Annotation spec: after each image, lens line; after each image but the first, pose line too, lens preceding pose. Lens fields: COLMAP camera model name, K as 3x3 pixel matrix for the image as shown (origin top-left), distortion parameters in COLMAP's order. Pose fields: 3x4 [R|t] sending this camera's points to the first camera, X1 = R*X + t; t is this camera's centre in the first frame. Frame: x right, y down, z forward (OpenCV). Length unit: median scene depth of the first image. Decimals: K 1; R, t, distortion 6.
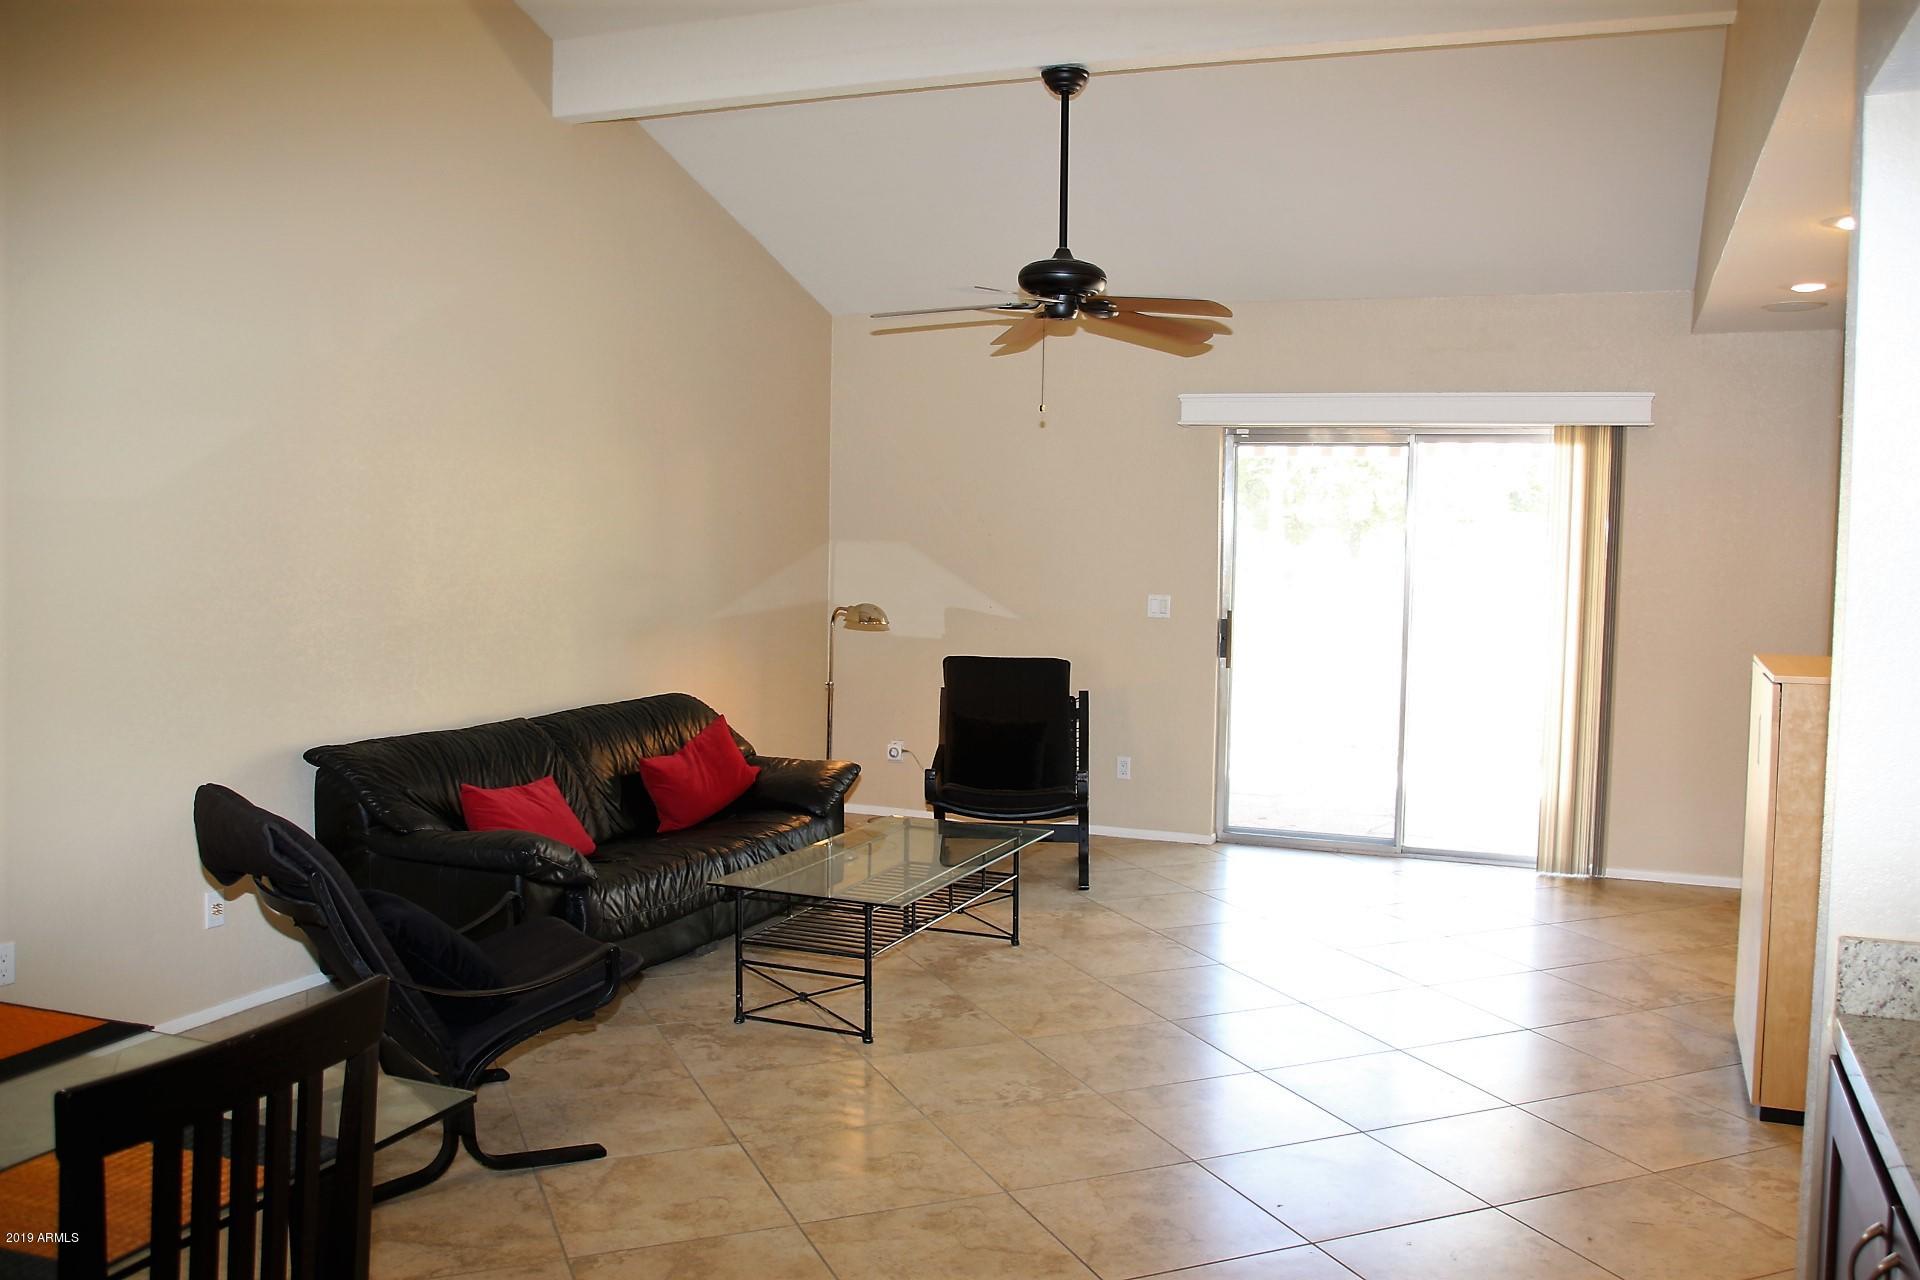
lens RADIAL K [[1612.9, 0, 969.5], [0, 1612.9, 630.3], [0, 0, 1]] dist [-0.140248, 0.130760]
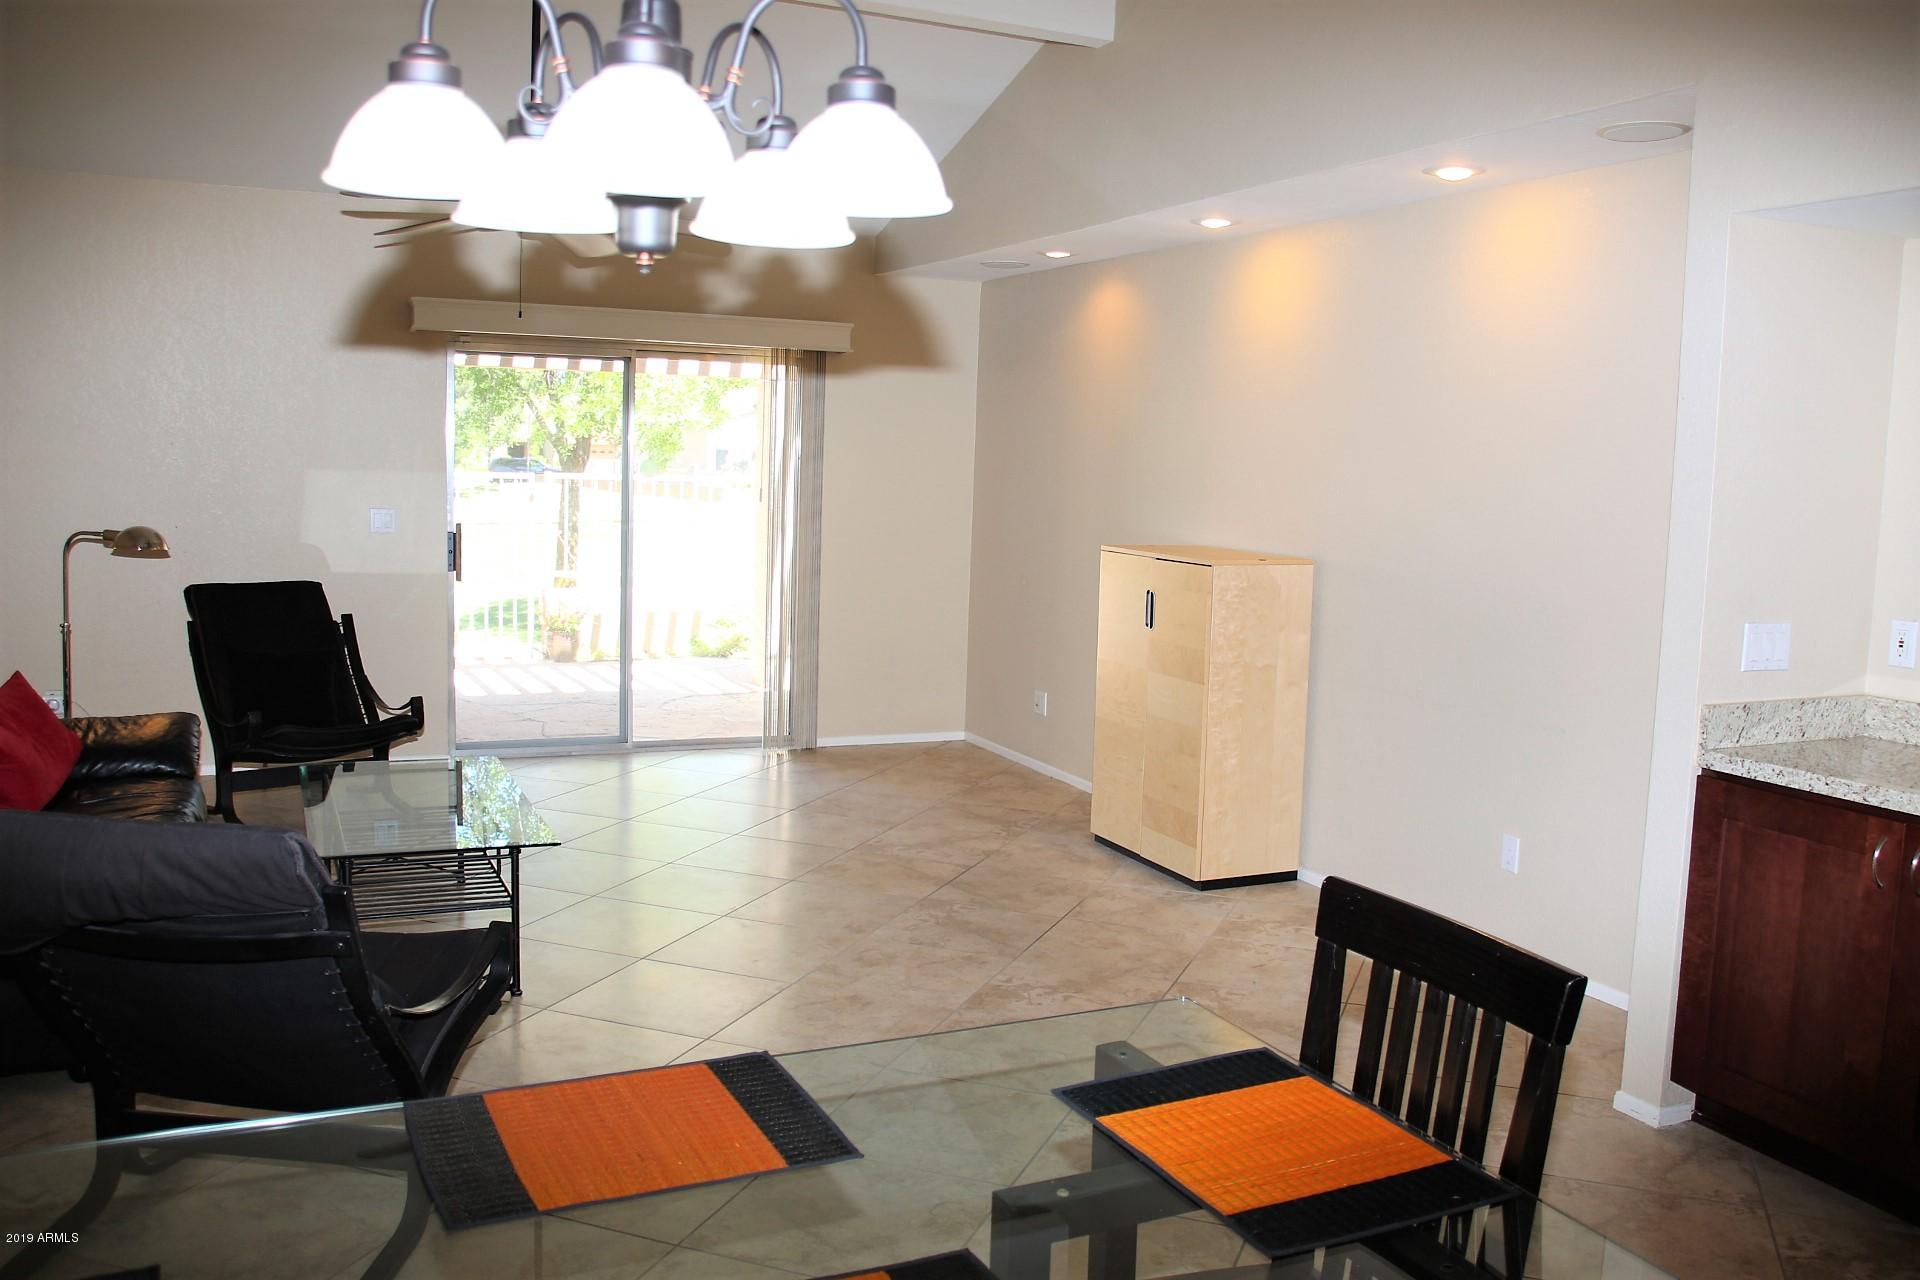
lens RADIAL K [[1612.9, 0, 969.5], [0, 1612.9, 630.3], [0, 0, 1]] dist [-0.140248, 0.130760]
pose [[0.683202, -0.072540, 0.726617, -0.494961], [0.028538, 0.996946, 0.072695, -0.013232], [-0.729672, -0.028930, 0.683185, 0.165086]]
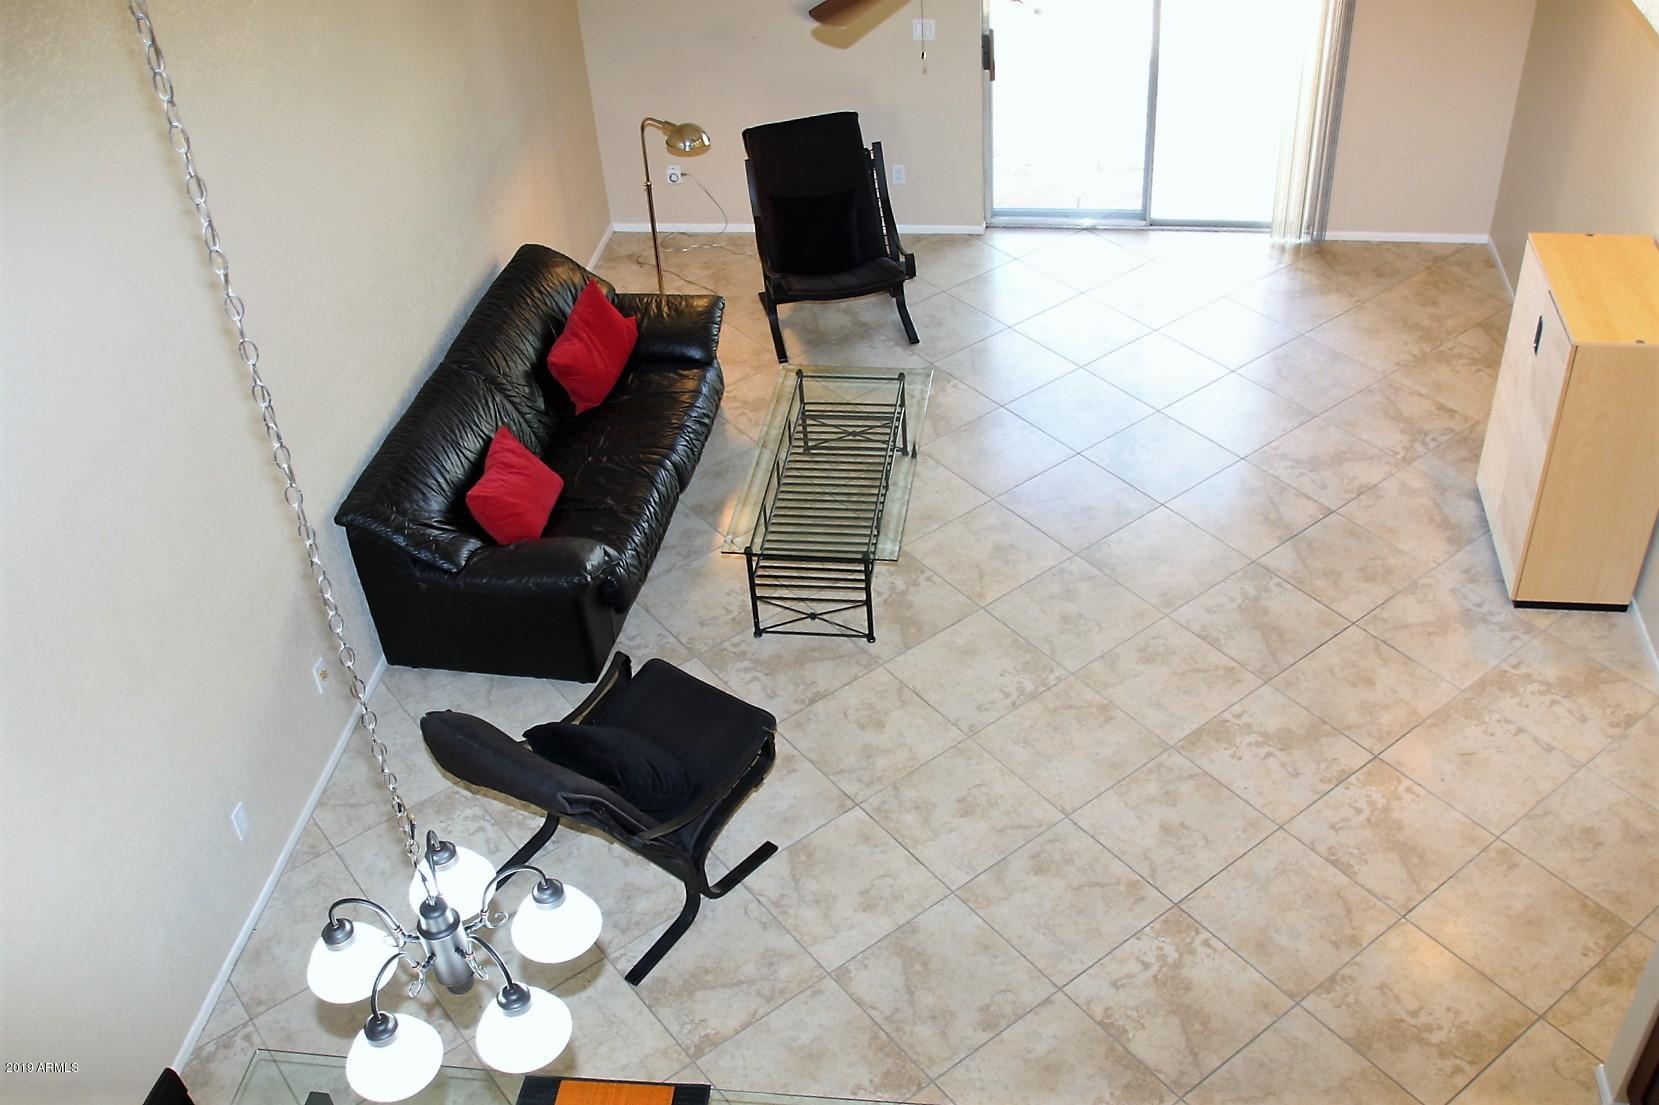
lens RADIAL K [[1609.6, 0, 829.5], [0, 1609.6, 552.5], [0, 0, 1]] dist [-0.157893, 0.171325]
pose [[0.966104, -0.211894, 0.147462, -0.248579], [0.093265, 0.819118, 0.565993, -0.489289], [-0.240719, -0.533055, 0.811115, -0.001589]]
